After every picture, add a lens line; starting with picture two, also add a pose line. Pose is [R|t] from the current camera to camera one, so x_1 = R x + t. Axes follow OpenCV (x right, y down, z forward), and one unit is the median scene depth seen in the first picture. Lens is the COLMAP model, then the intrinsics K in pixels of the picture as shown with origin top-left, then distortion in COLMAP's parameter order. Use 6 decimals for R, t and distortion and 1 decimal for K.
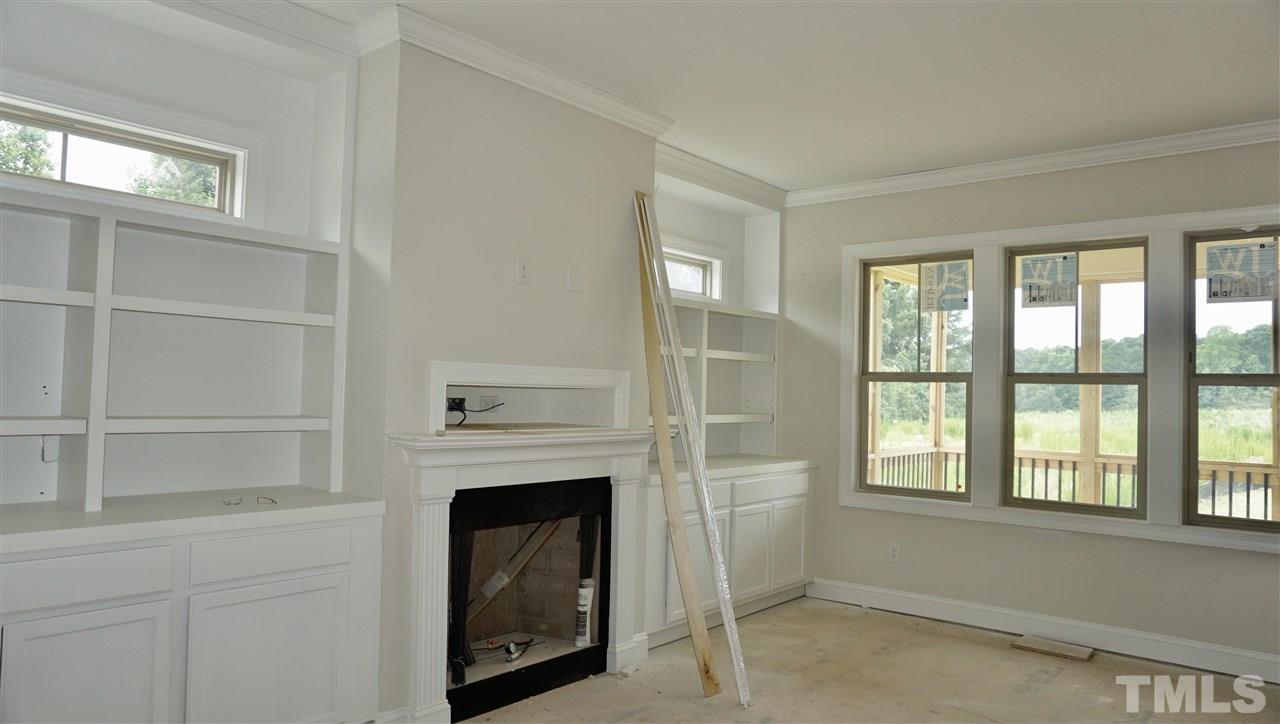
lens RADIAL K [[856.6, 0, 635.3], [0, 856.6, 366.5], [0, 0, 1]] dist [-0.048311, 0.041326]
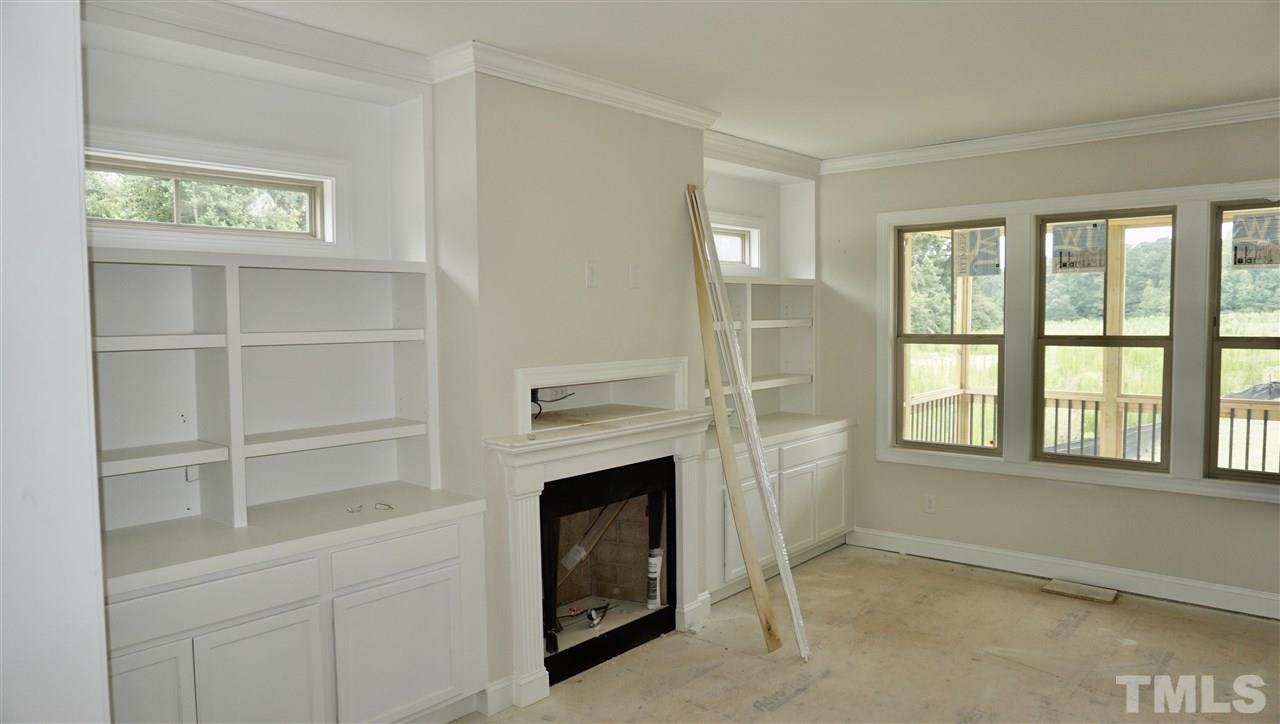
lens RADIAL K [[856.6, 0, 635.3], [0, 856.6, 366.5], [0, 0, 1]] dist [-0.048311, 0.041326]
pose [[0.999278, -0.034935, -0.014917, -0.055472], [0.036148, 0.995210, 0.090831, -0.080494], [0.011672, -0.091305, 0.995755, -0.068235]]
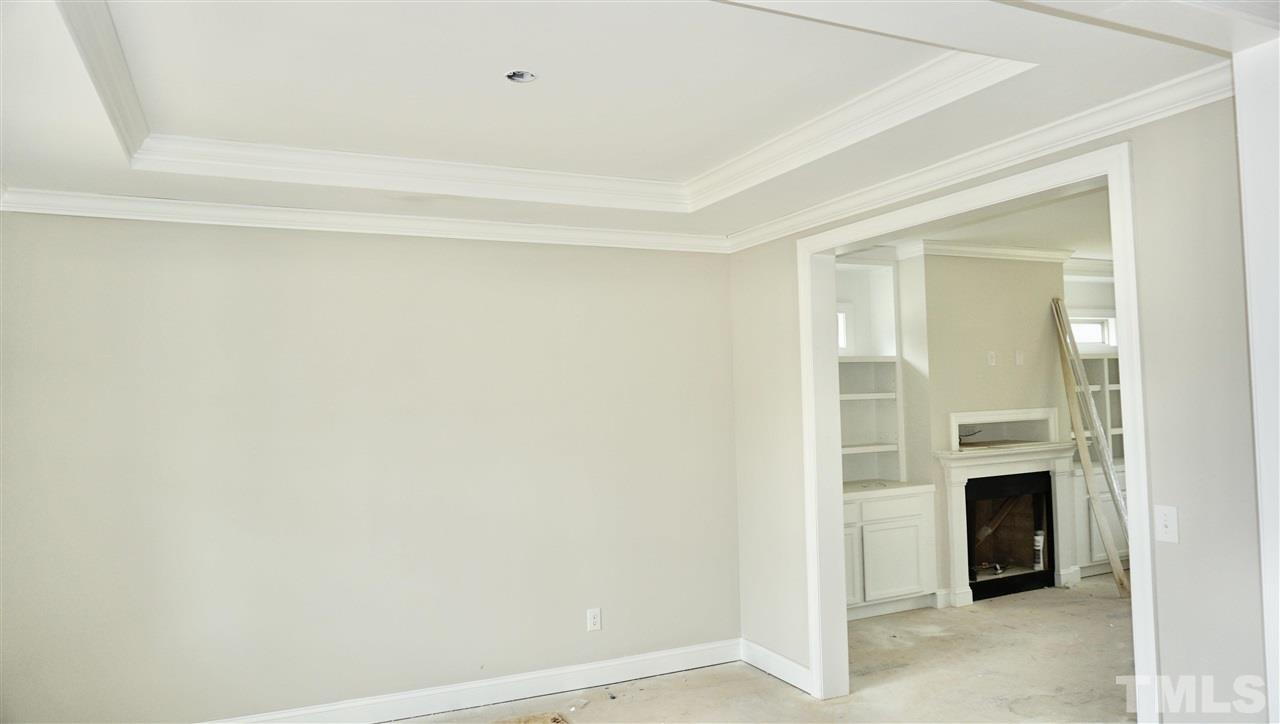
lens RADIAL K [[851.9, 0, 633.3], [0, 851.9, 374.0], [0, 0, 1]] dist [-0.053451, 0.037008]
pose [[0.904149, -0.068644, -0.421667, -0.055701], [0.069069, 0.997510, -0.014287, -0.092110], [0.421597, -0.016207, 0.906638, -0.825504]]
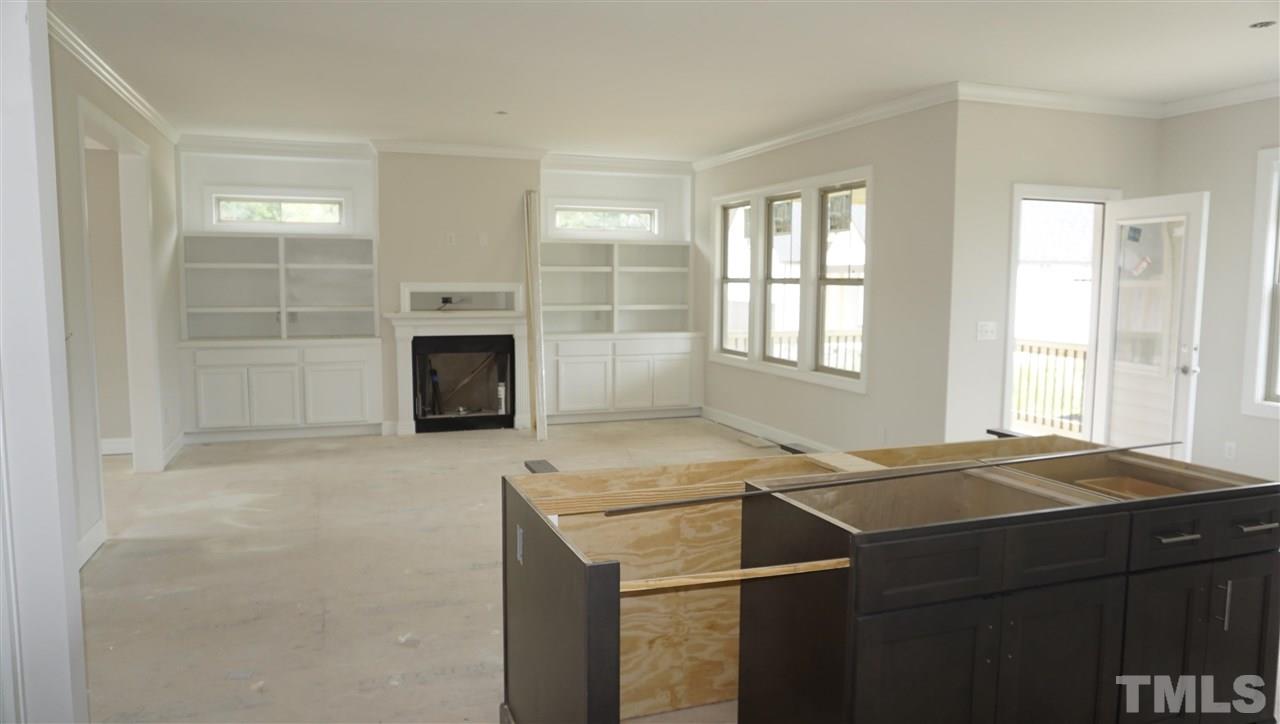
lens RADIAL K [[851.9, 0, 633.3], [0, 851.9, 374.0], [0, 0, 1]] dist [-0.053451, 0.037008]
pose [[0.864762, 0.037281, -0.500796, 1.209315], [0.029828, 0.991667, 0.125330, -0.024527], [0.501295, -0.123319, 0.856444, -0.597537]]
